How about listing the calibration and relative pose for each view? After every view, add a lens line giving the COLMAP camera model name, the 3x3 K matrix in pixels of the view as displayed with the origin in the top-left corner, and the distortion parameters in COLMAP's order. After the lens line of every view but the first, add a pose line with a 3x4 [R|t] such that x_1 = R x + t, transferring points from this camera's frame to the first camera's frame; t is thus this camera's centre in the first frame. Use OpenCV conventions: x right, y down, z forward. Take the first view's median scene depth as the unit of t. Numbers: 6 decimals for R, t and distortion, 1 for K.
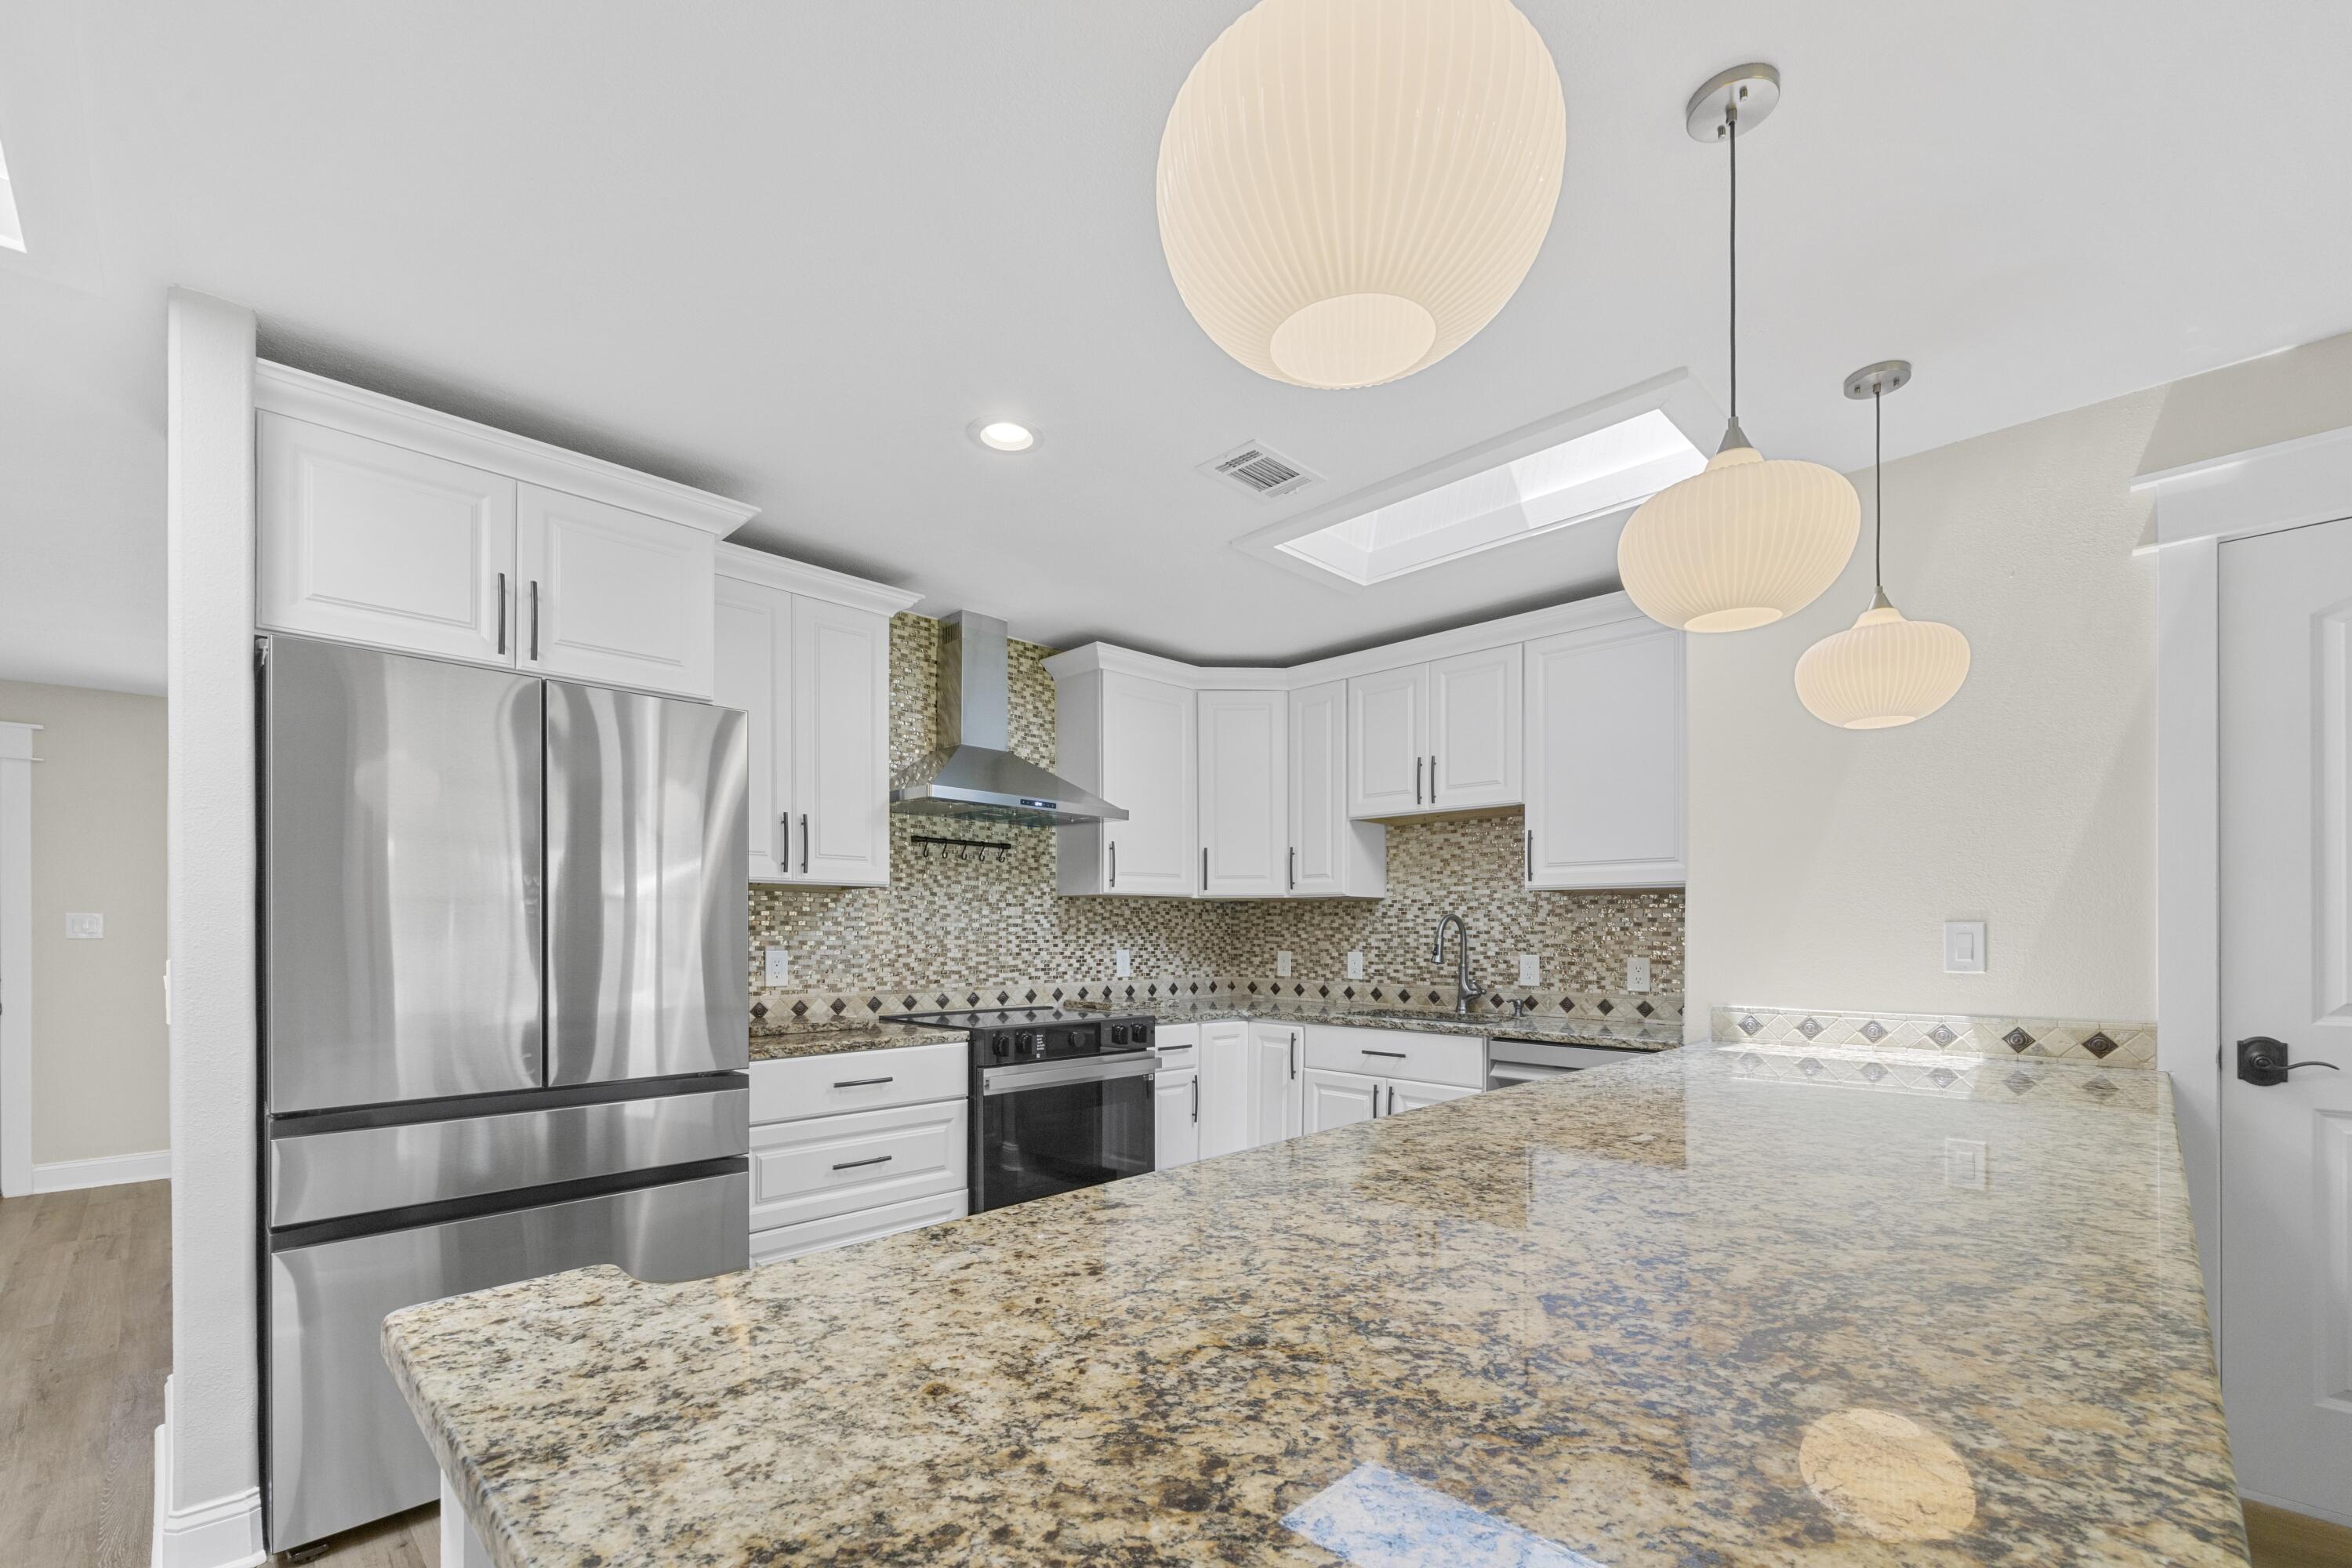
lens RADIAL K [[1001.3, 0, 1155.0], [0, 1001.3, 934.5], [0, 0, 1]] dist [-0.000207, 0.000224]
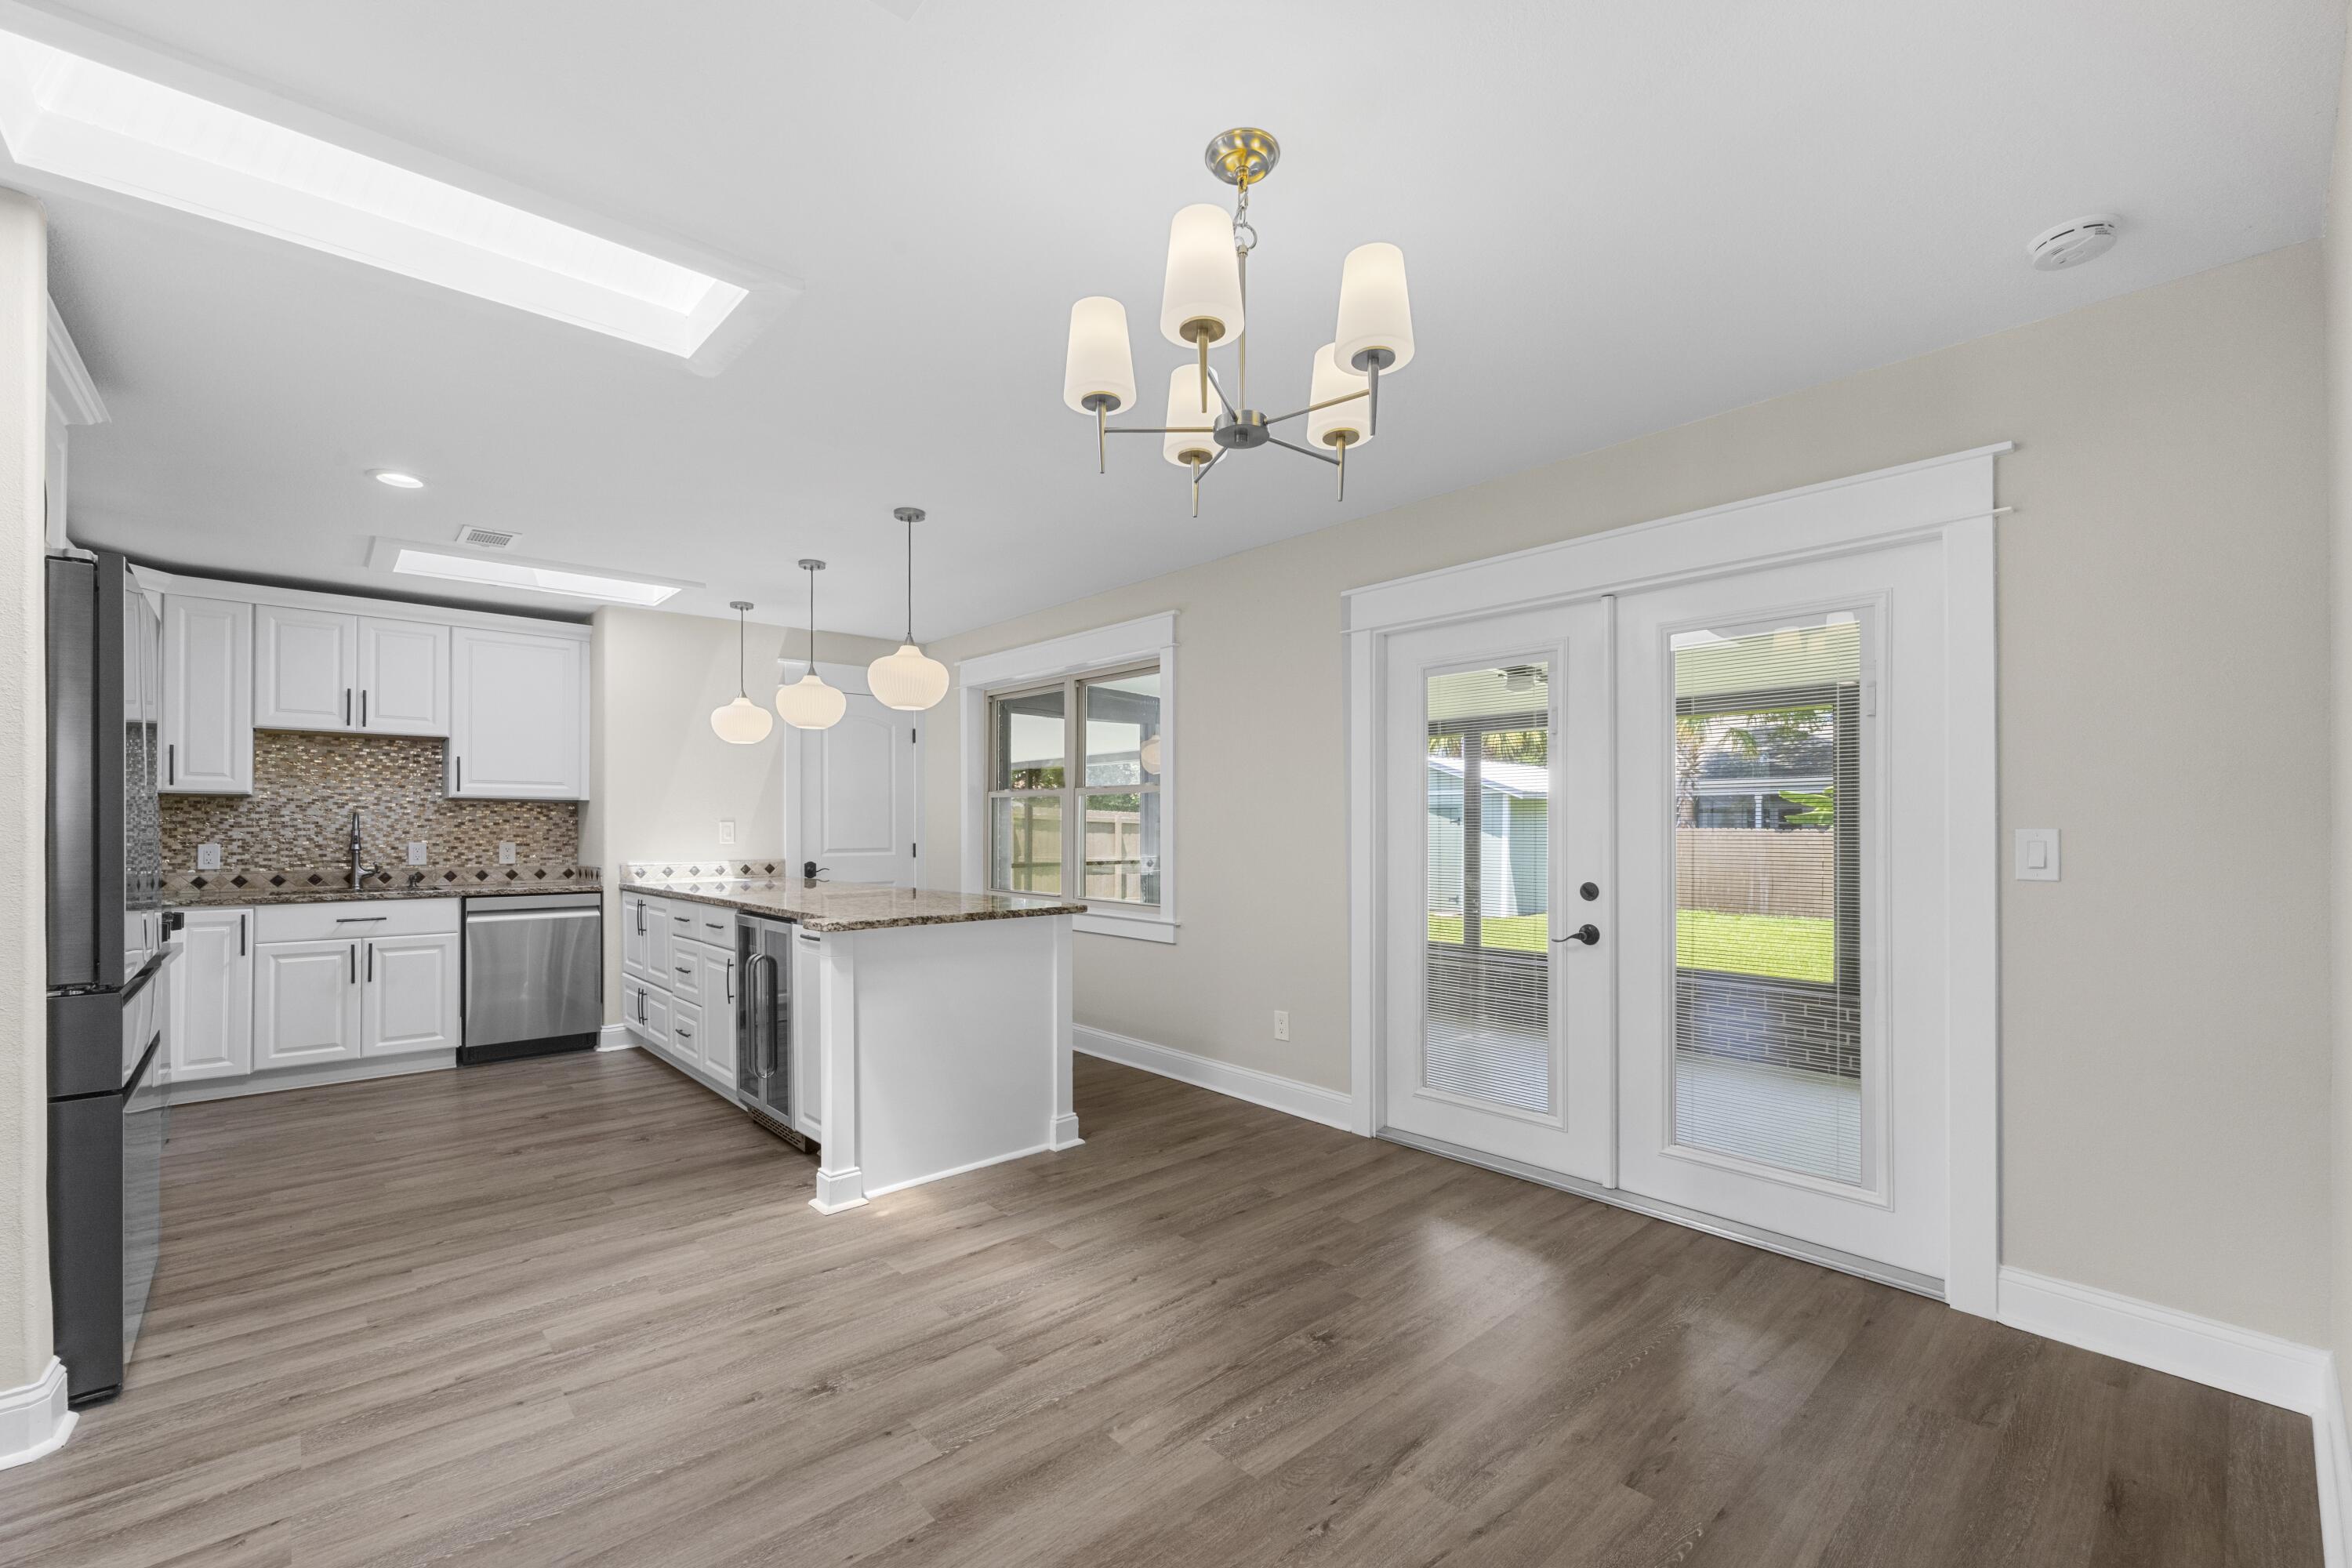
lens RADIAL K [[959.6, 0, 1153.2], [0, 959.6, 829.8], [0, 0, 1]] dist [-0.000597, 0.000247]
pose [[0.070530, -0.004185, 0.997501, -0.897171], [0.002653, 0.999988, 0.004008, 0.000523], [-0.997506, 0.002364, 0.070540, -0.108260]]
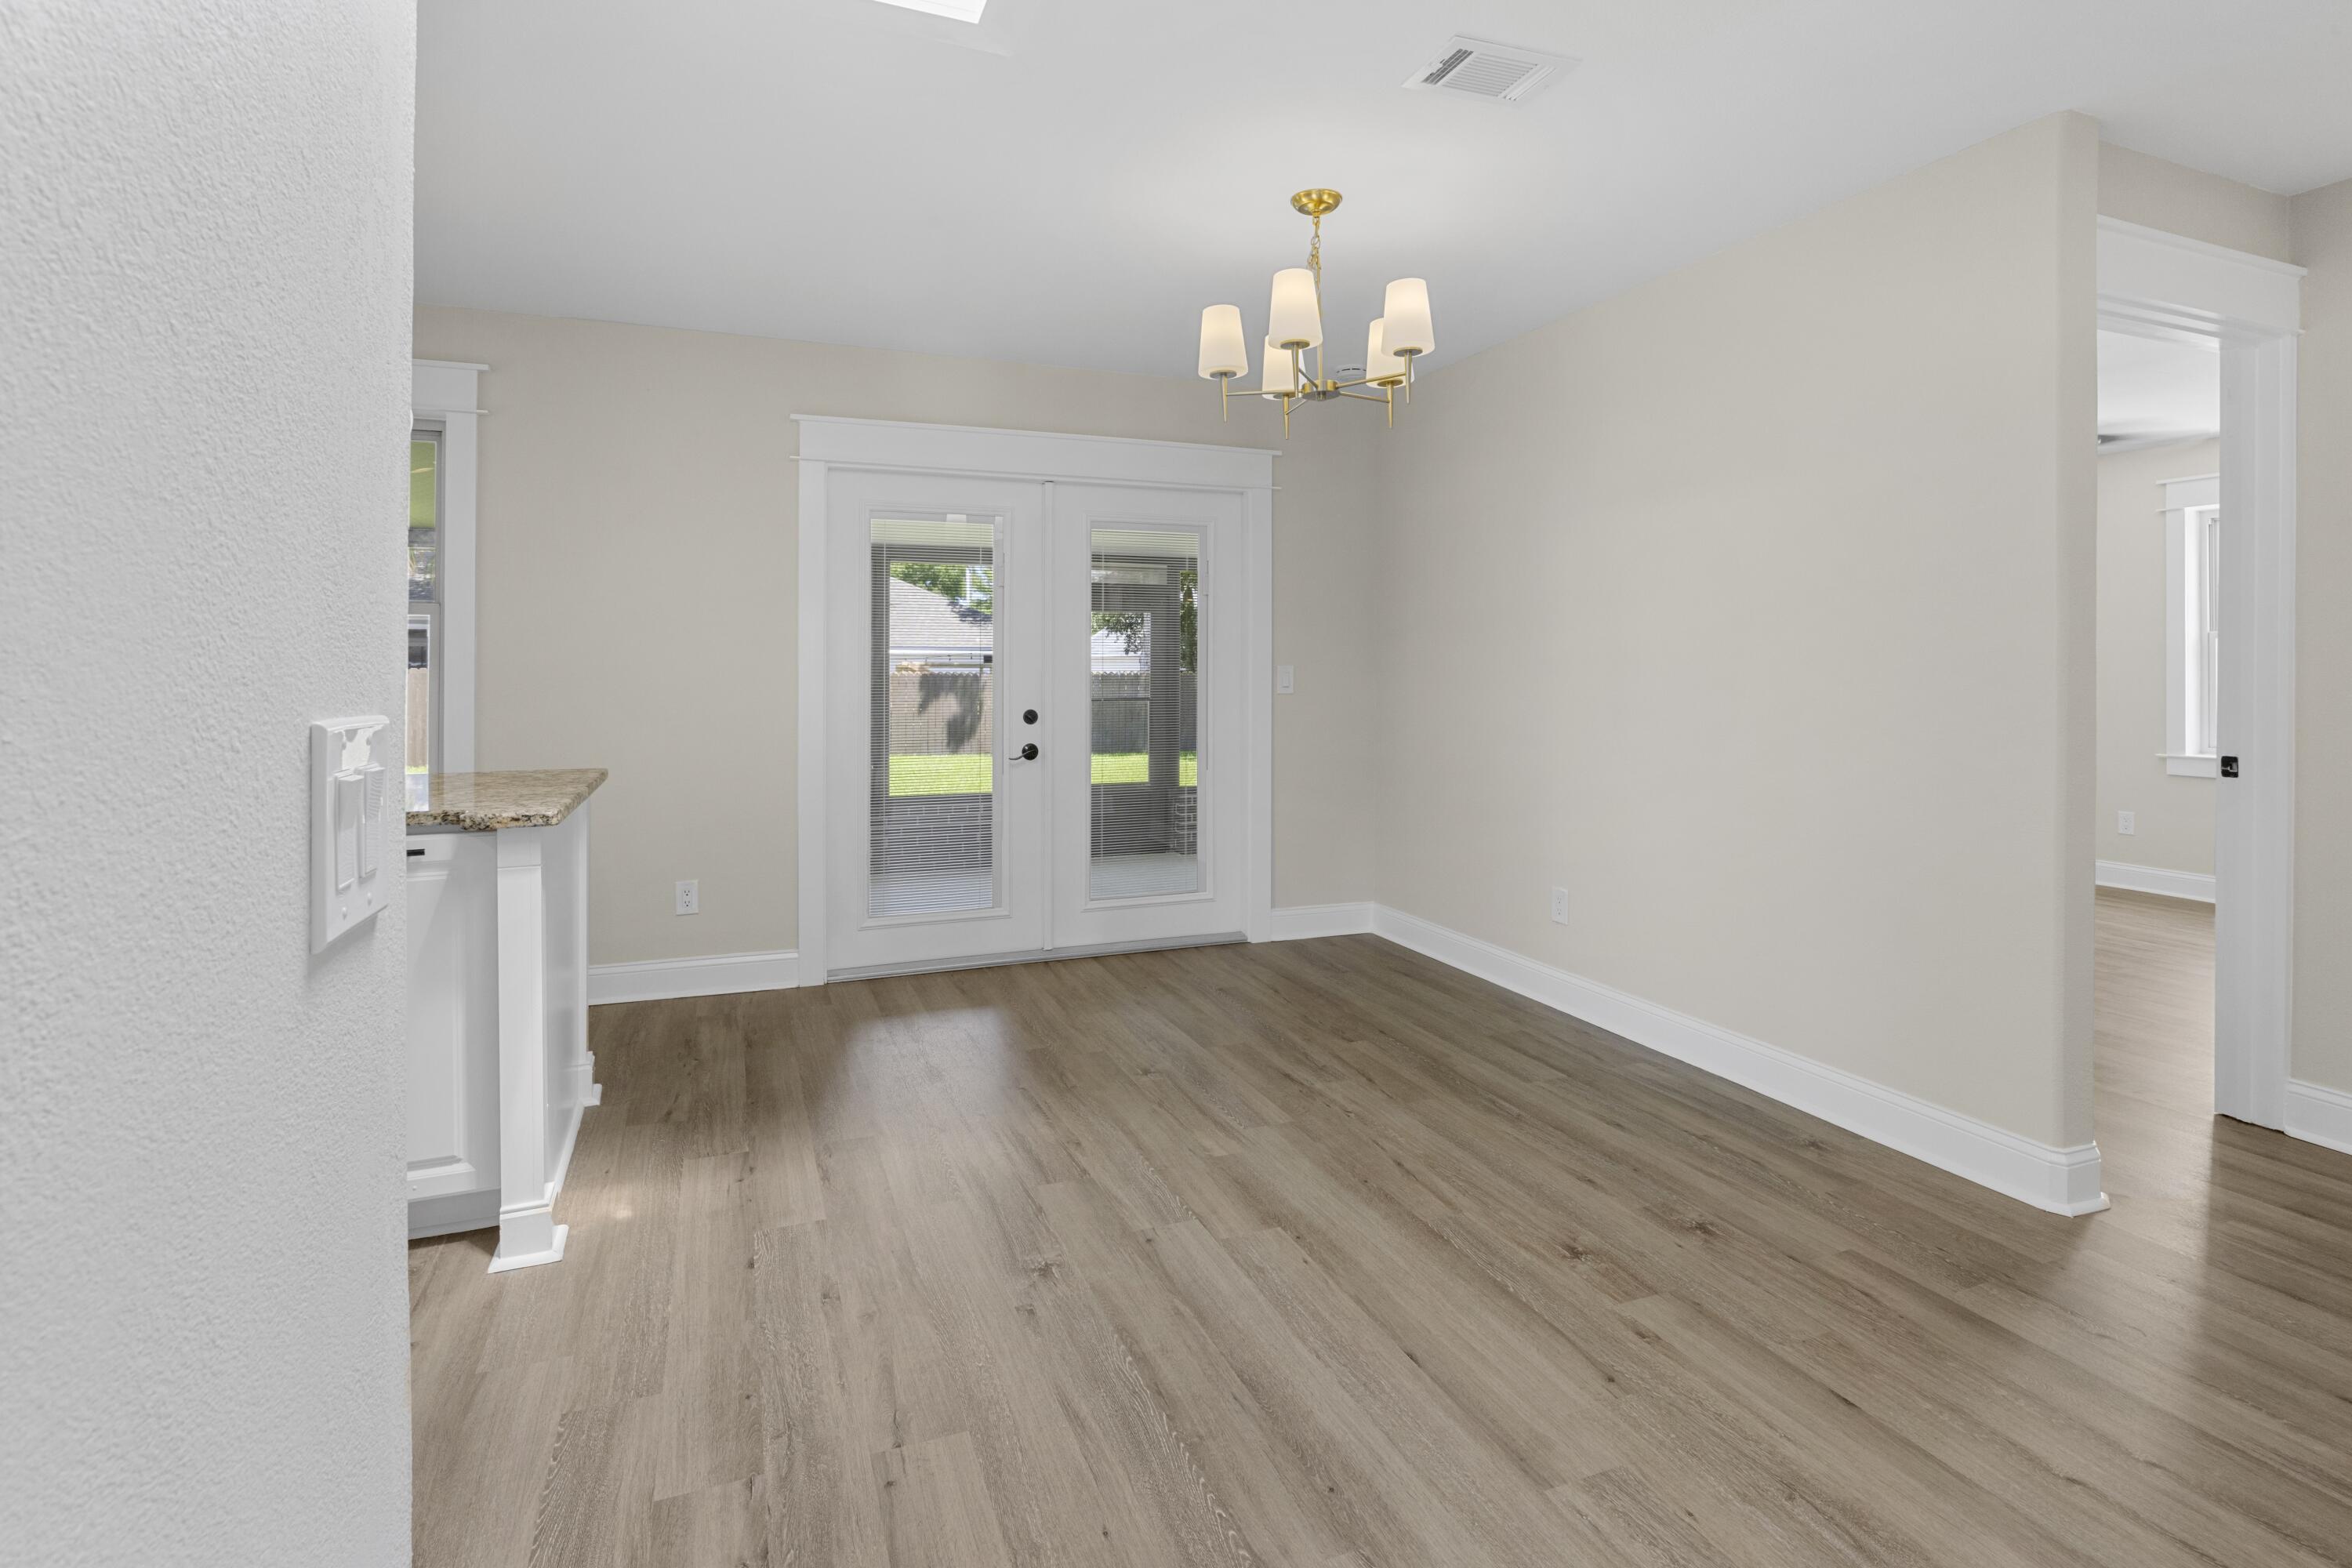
lens RADIAL K [[1131.9, 0, 1146.0], [0, 1131.9, 667.4], [0, 0, 1]] dist [-0.013550, 0.003405]
pose [[-0.905817, -0.000043, 0.423669, -0.675832], [0.000419, 0.999999, 0.000997, 0.003244], [-0.423668, 0.001080, -0.905817, 0.601920]]
